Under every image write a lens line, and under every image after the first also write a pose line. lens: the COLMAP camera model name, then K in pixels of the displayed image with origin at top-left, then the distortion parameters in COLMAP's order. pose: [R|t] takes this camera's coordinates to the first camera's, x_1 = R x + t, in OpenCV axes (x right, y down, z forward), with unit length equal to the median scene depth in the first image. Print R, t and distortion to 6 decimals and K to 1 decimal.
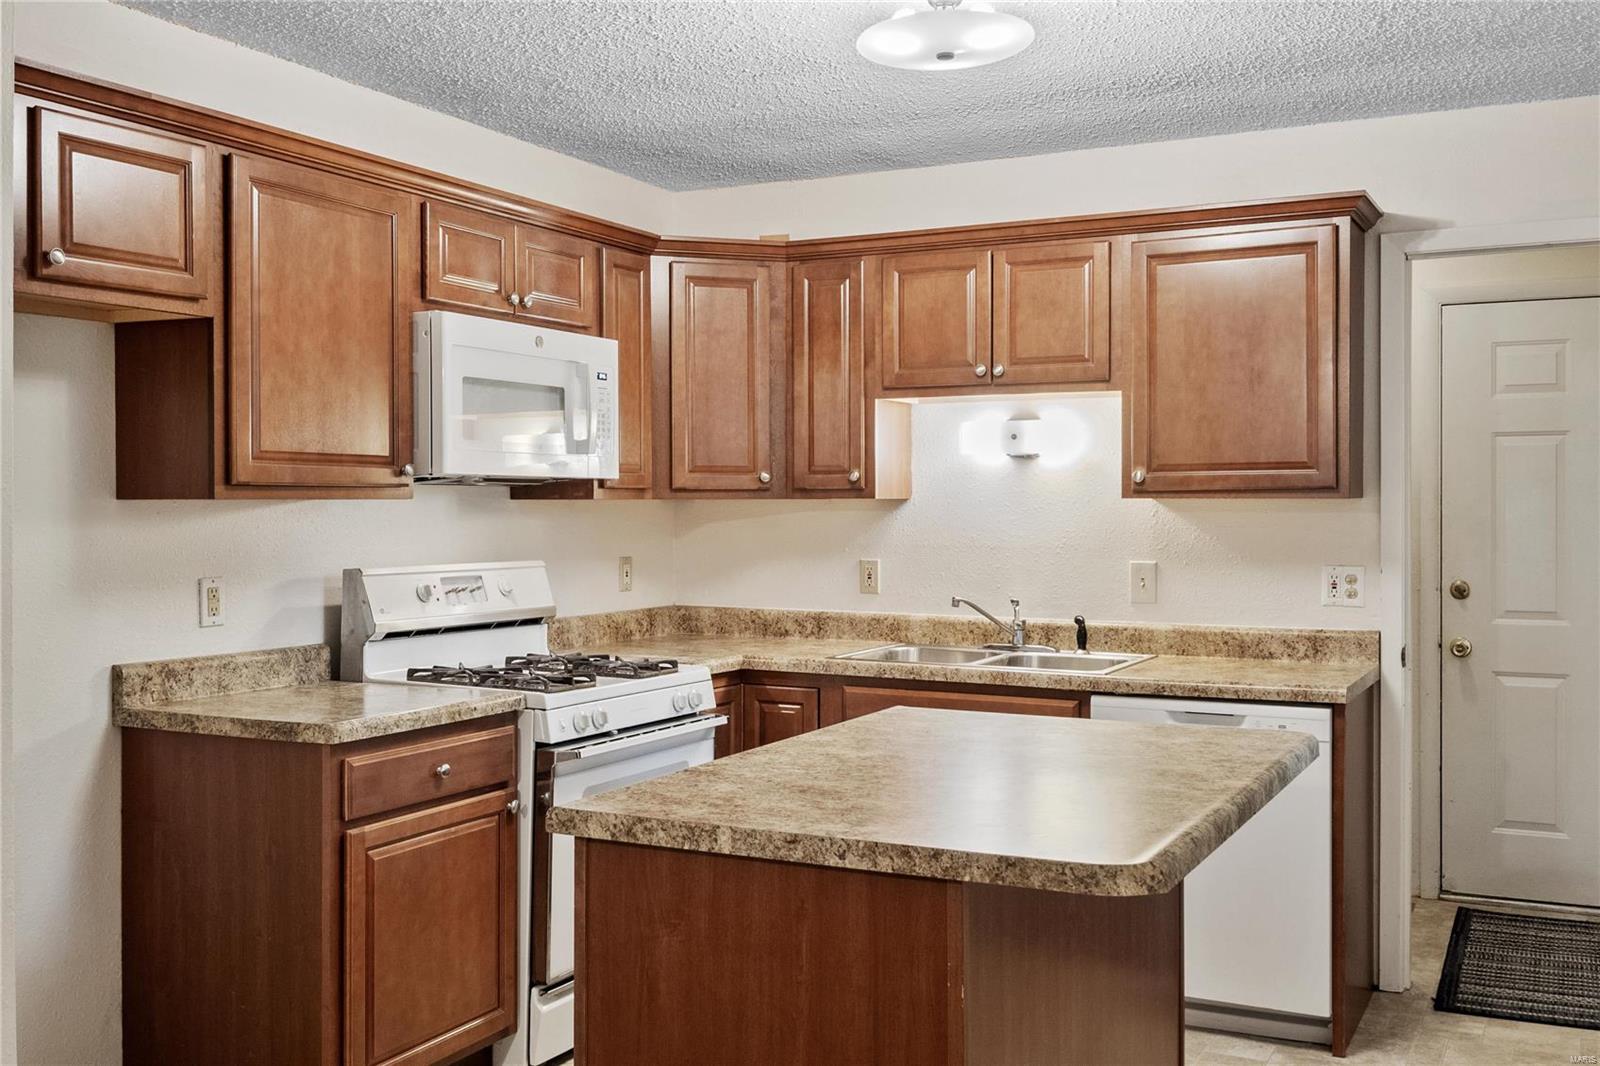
lens RADIAL K [[1537.9, 0, 794.0], [0, 1537.9, 529.7], [0, 0, 1]] dist [0.017120, 0.000000]
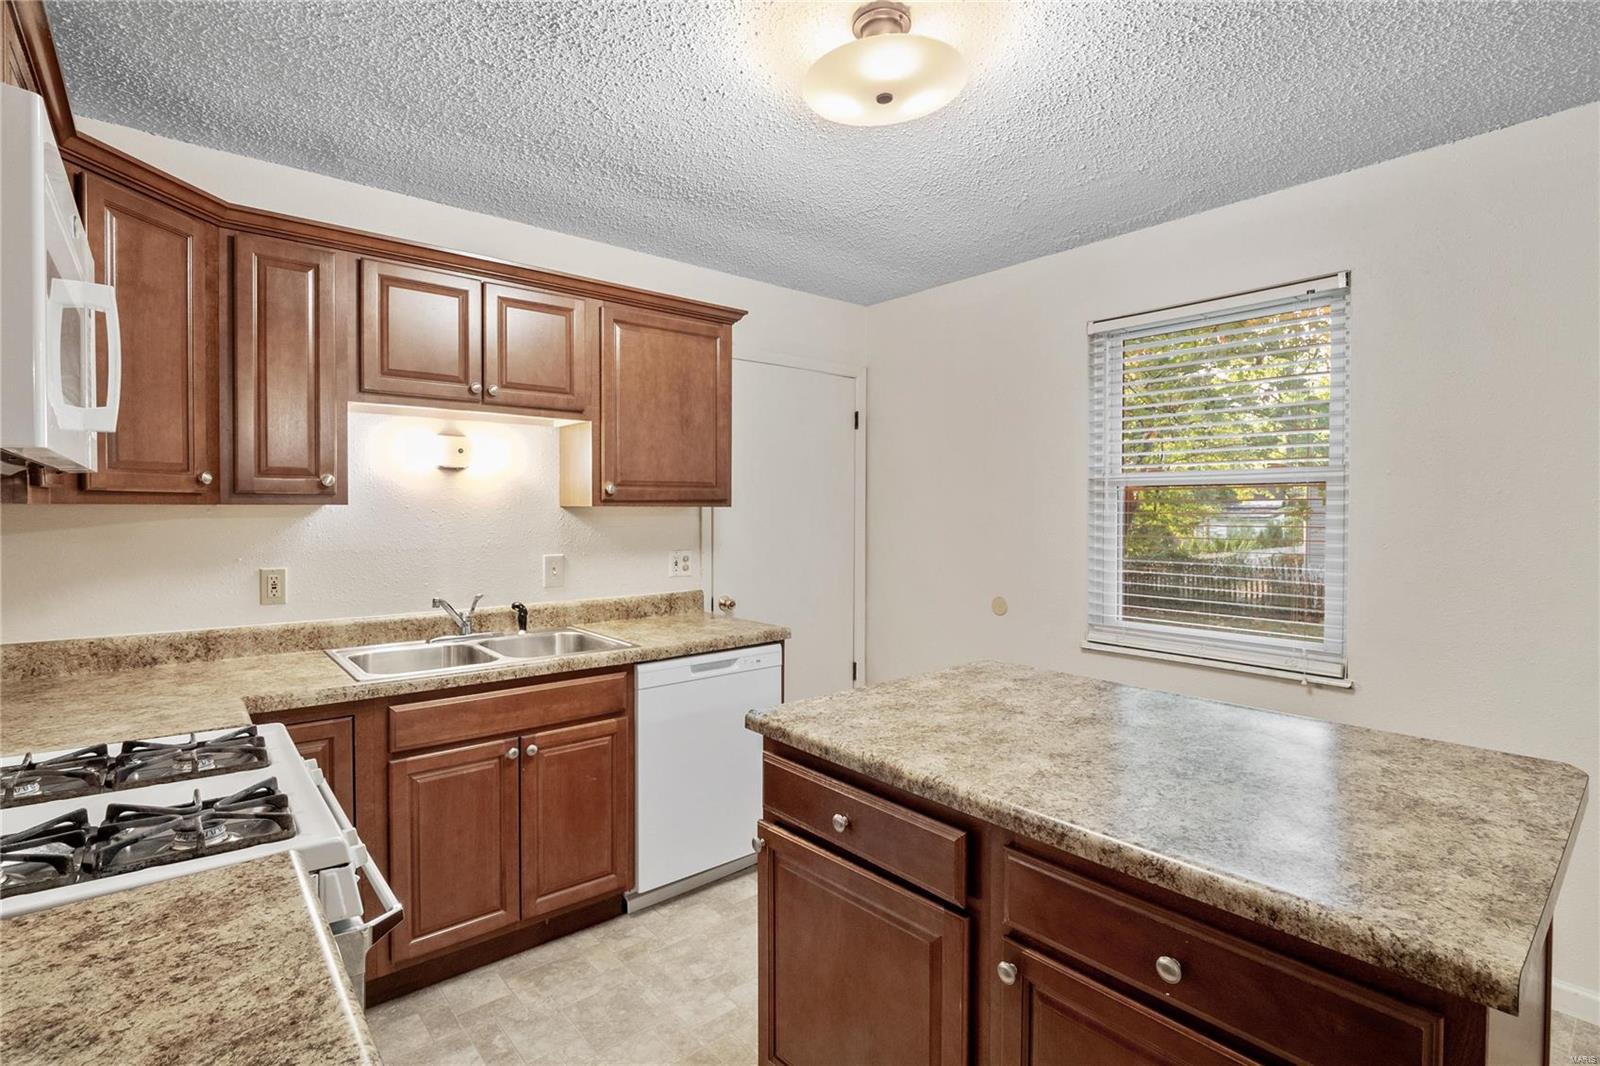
lens RADIAL K [[752.2, 0, 802.8], [0, 752.2, 522.7], [0, 0, 1]] dist [-0.013756, 0.001116]
pose [[0.383727, -0.016626, 0.923297, -0.309352], [0.013337, 0.999833, 0.012461, -0.012724], [-0.923350, 0.007532, 0.383885, 0.634098]]
